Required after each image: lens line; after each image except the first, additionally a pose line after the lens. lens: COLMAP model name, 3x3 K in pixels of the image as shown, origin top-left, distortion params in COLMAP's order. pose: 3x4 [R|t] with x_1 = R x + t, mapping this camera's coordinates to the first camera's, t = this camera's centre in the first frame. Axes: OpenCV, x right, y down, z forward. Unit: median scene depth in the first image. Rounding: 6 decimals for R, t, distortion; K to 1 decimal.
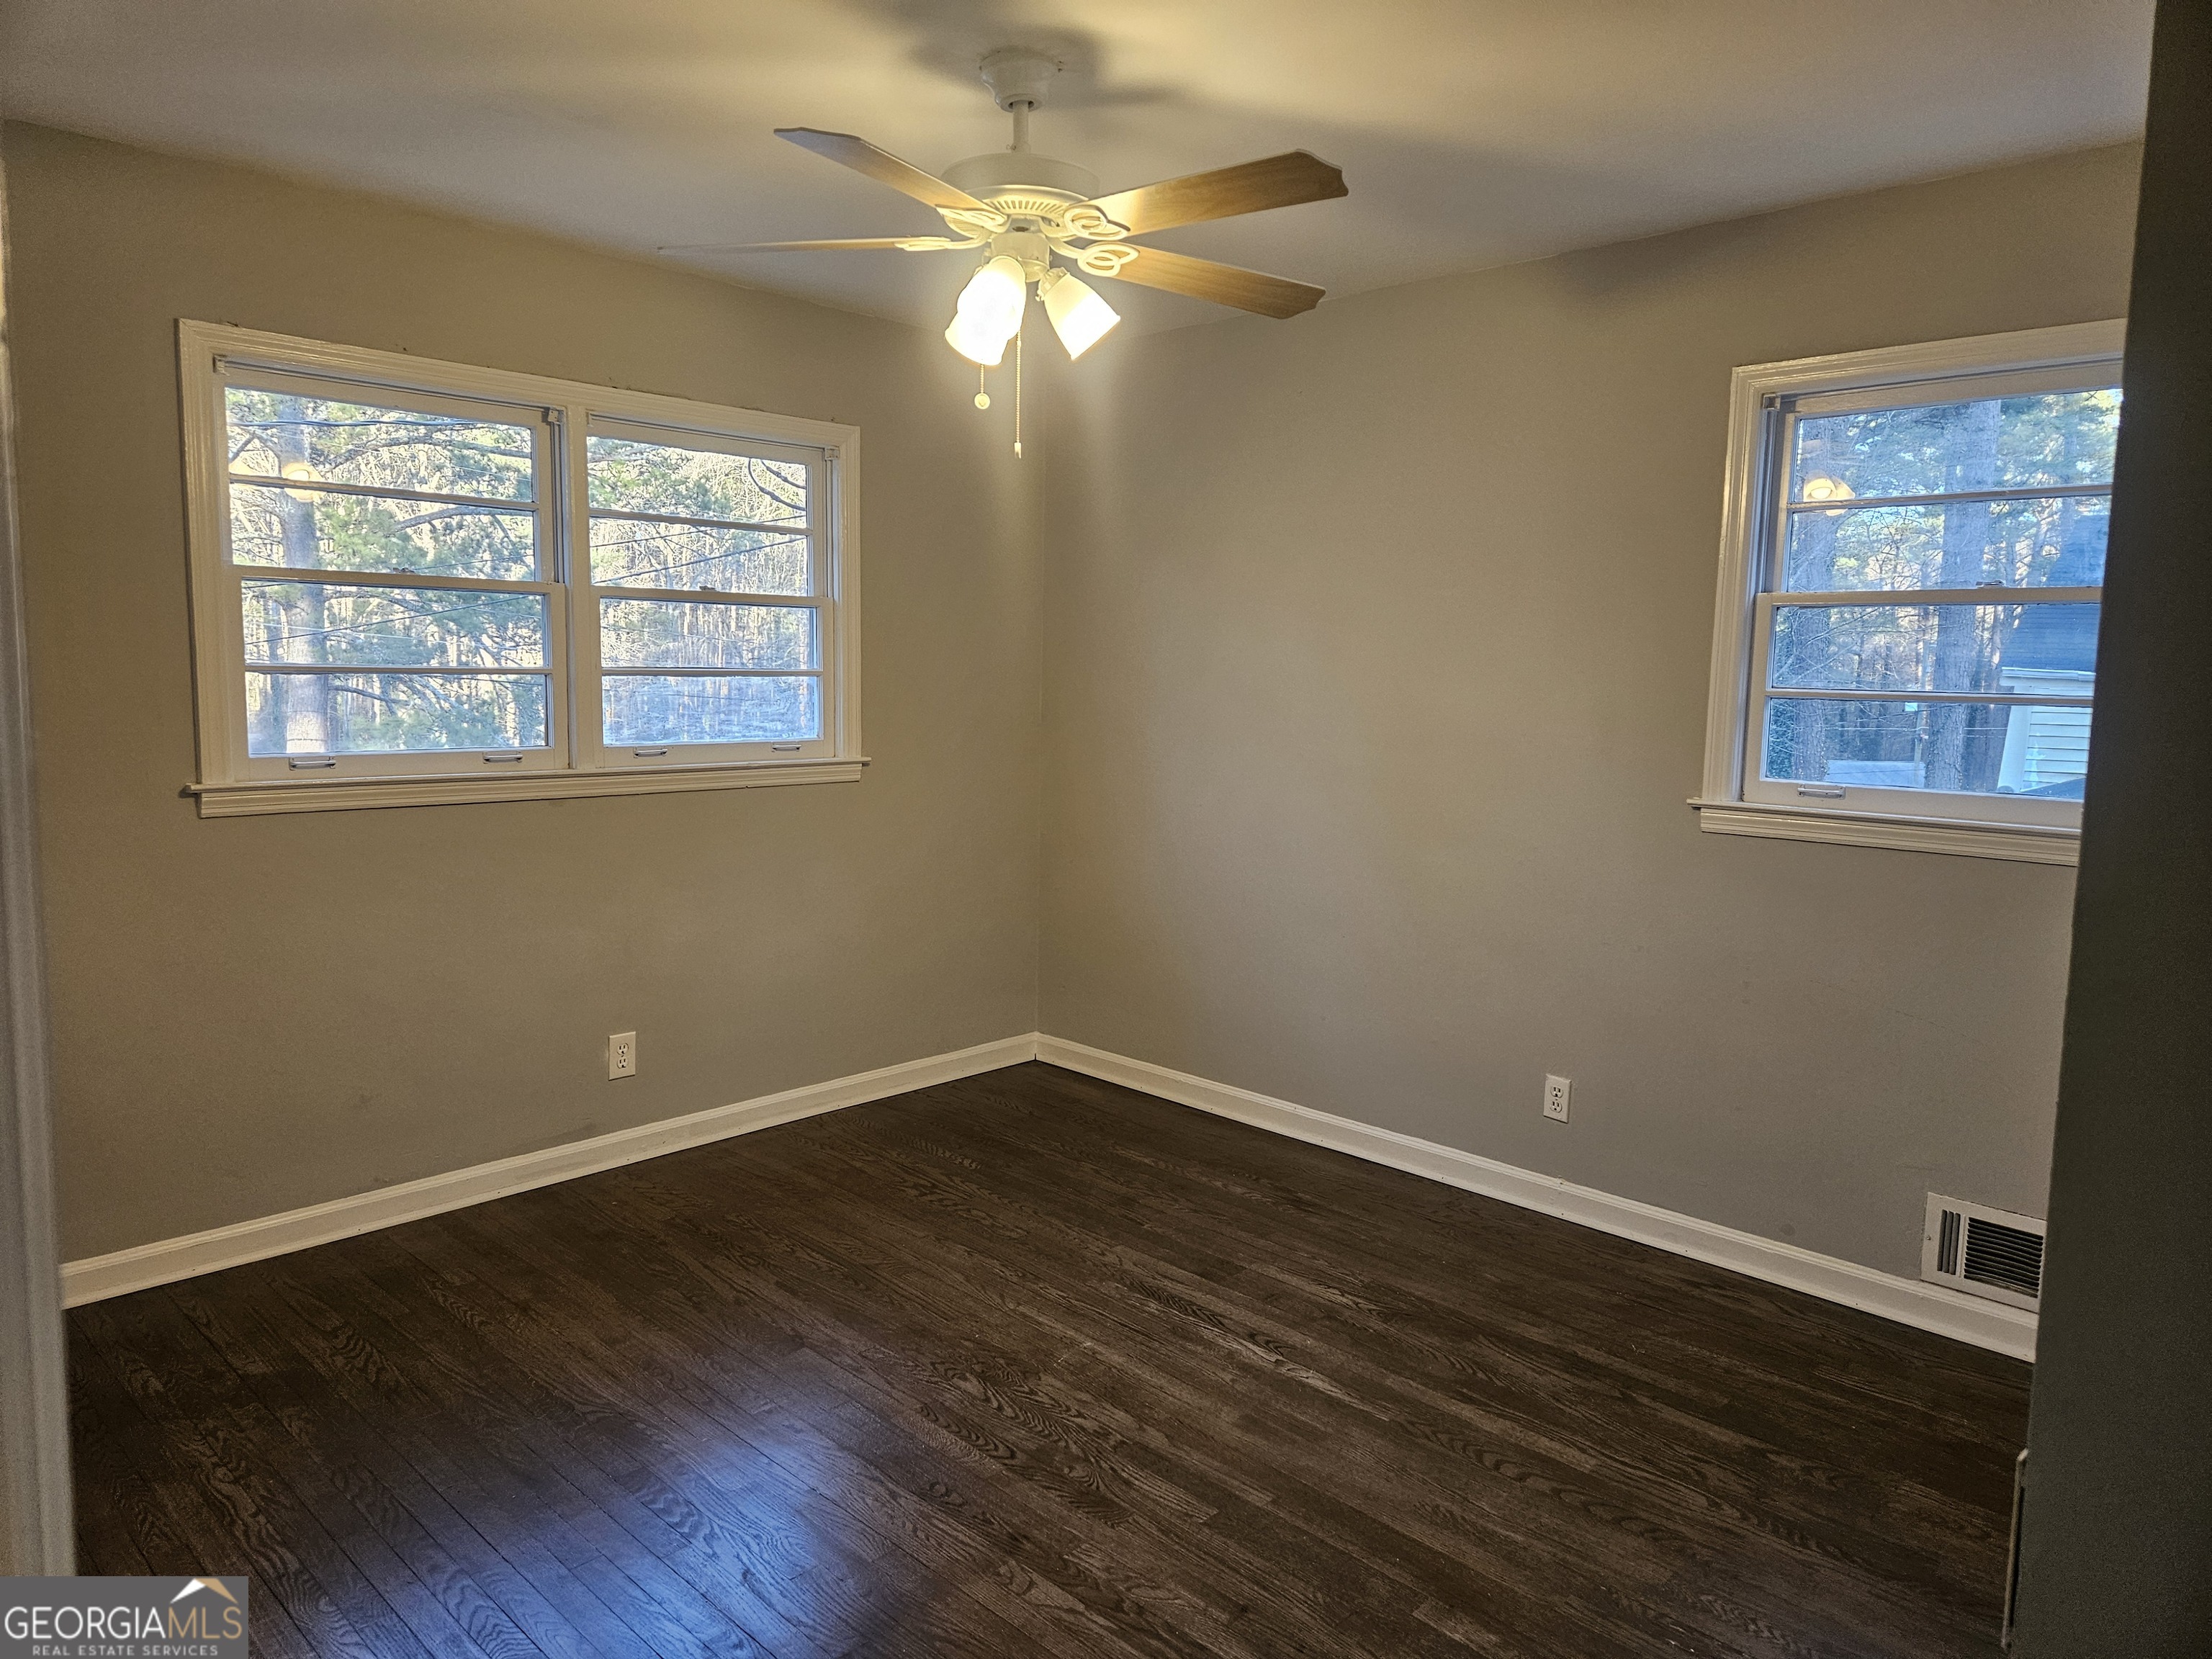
lens RADIAL K [[1468.6, 0, 1106.0], [0, 1468.6, 829.5], [0, 0, 1]] dist [0.000490, -0.000186]
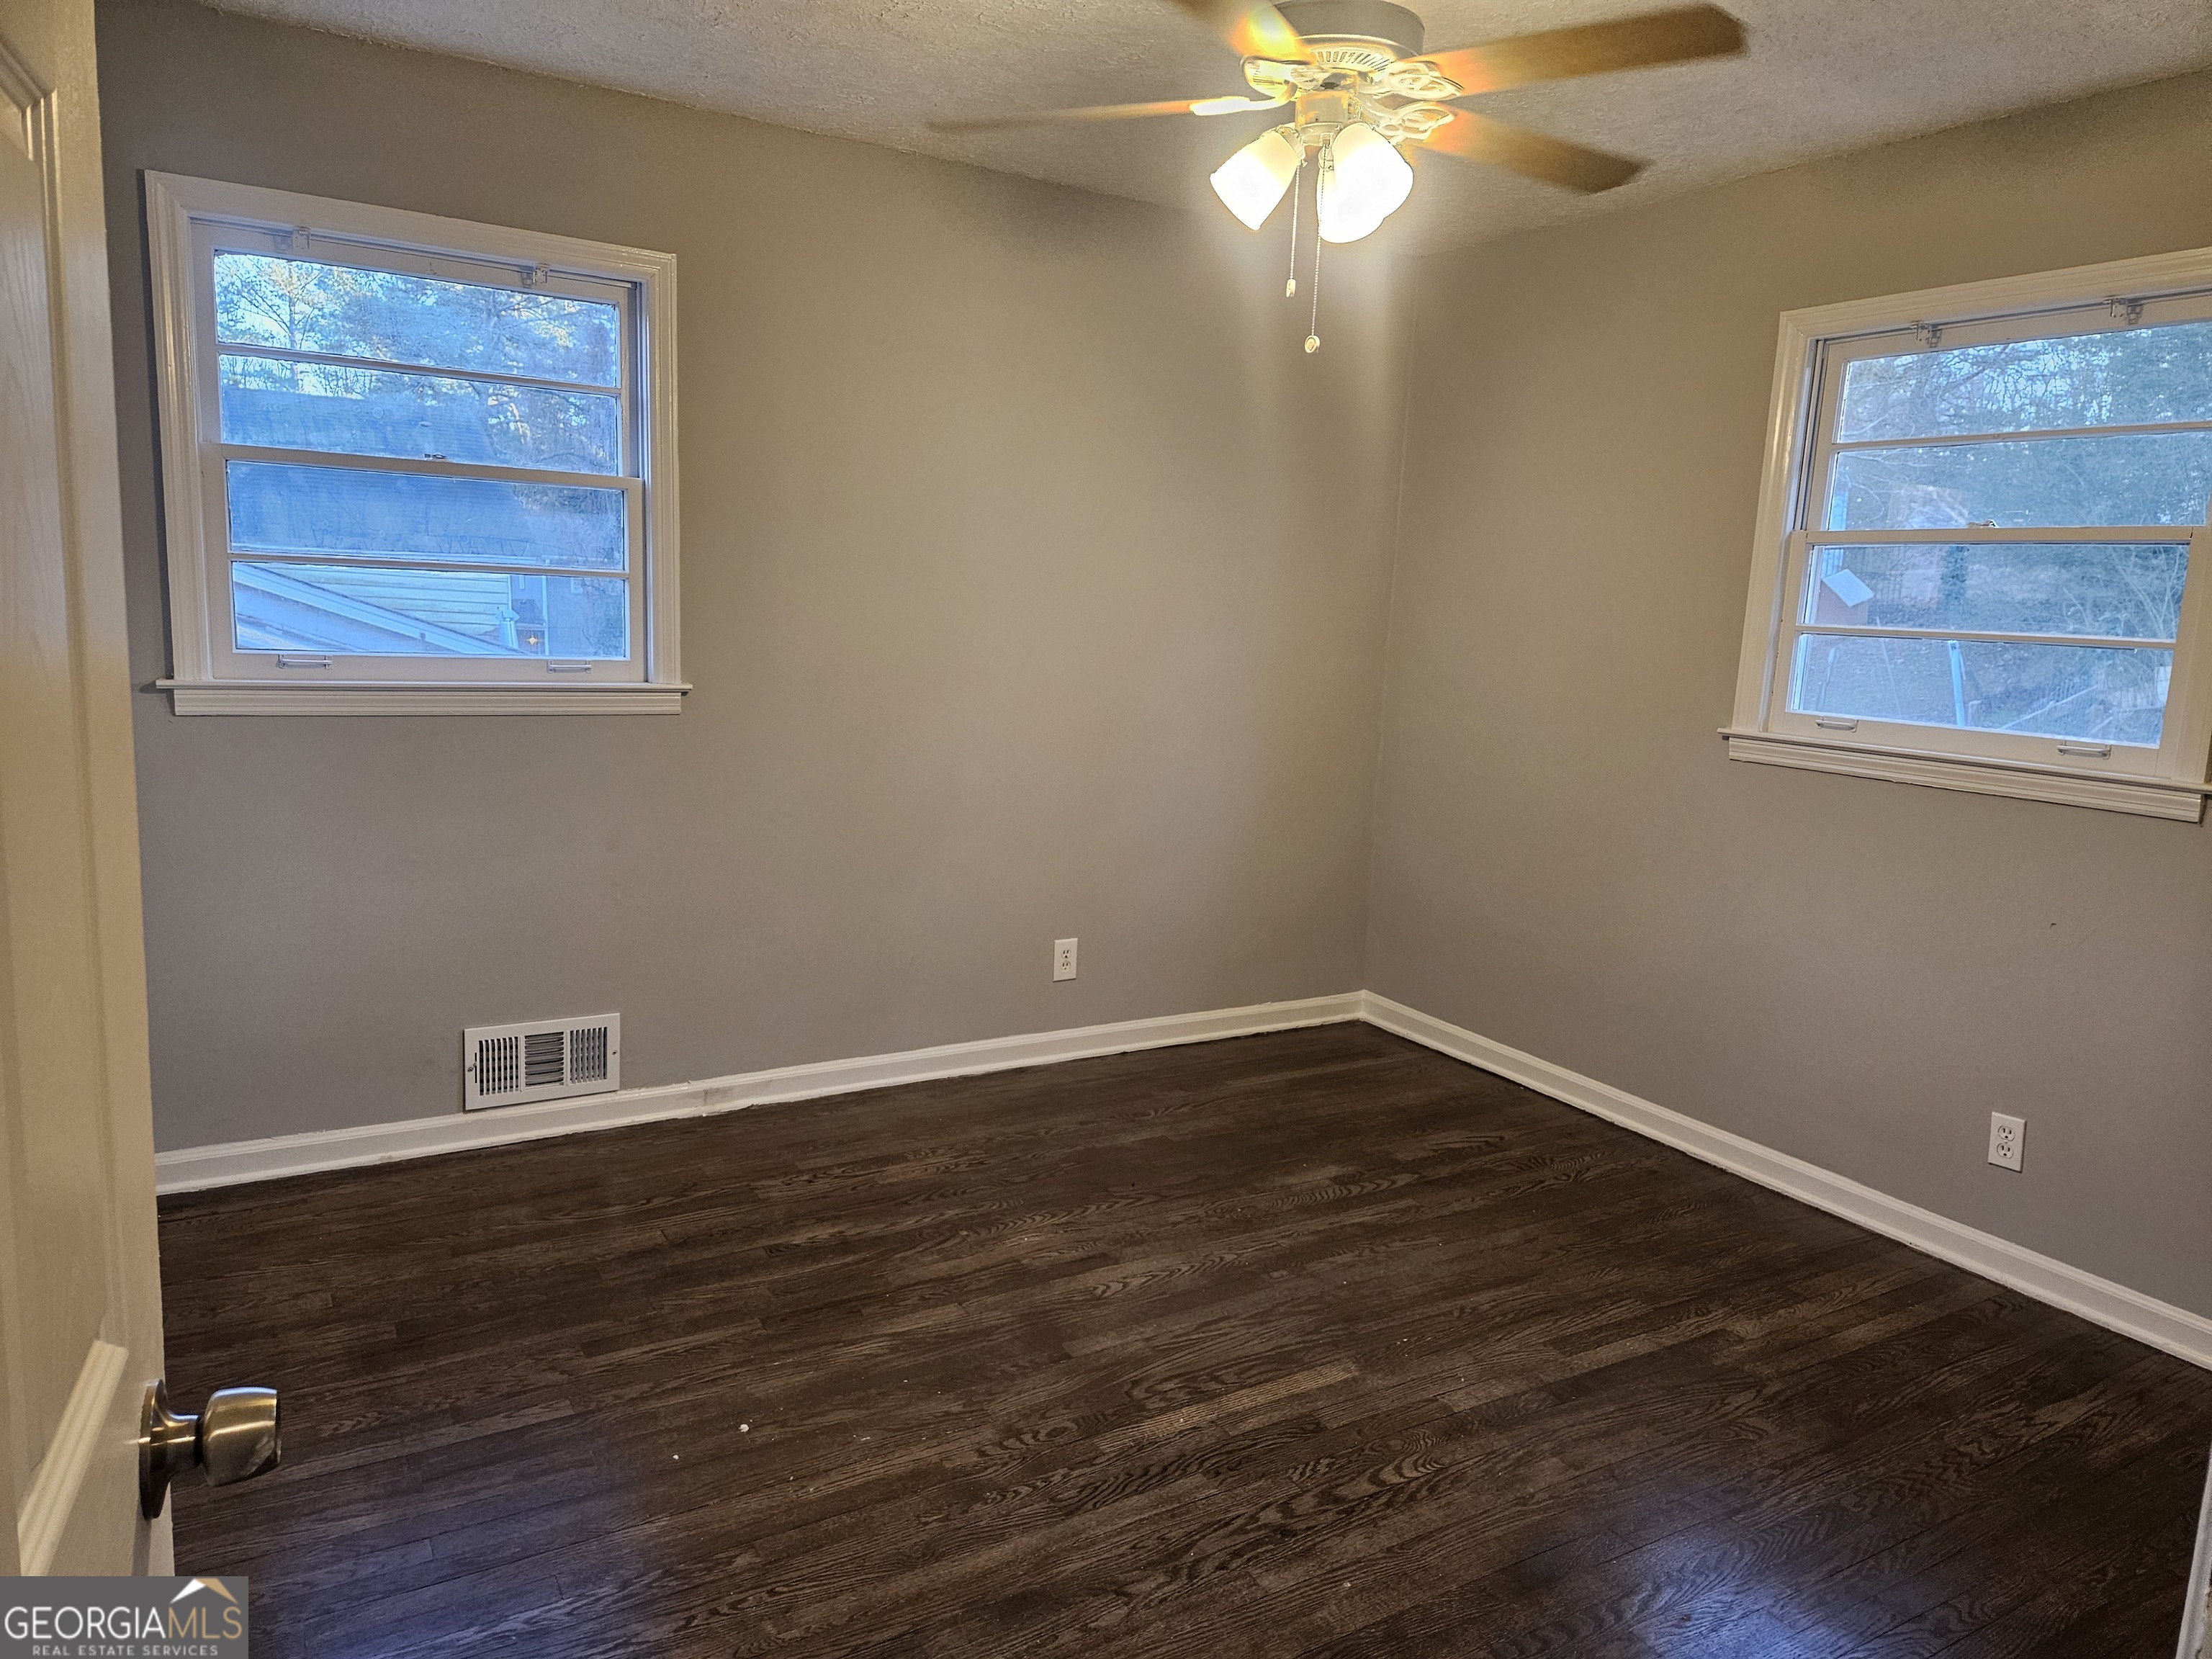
lens RADIAL K [[1464.1, 0, 1119.4], [0, 1464.1, 821.7], [0, 0, 1]] dist [0.071312, -0.050163]
pose [[0.954645, 0.071226, -0.289103, 0.110382], [-0.059046, 0.996970, 0.050647, -0.011216], [0.291834, -0.031280, 0.955957, 0.117900]]
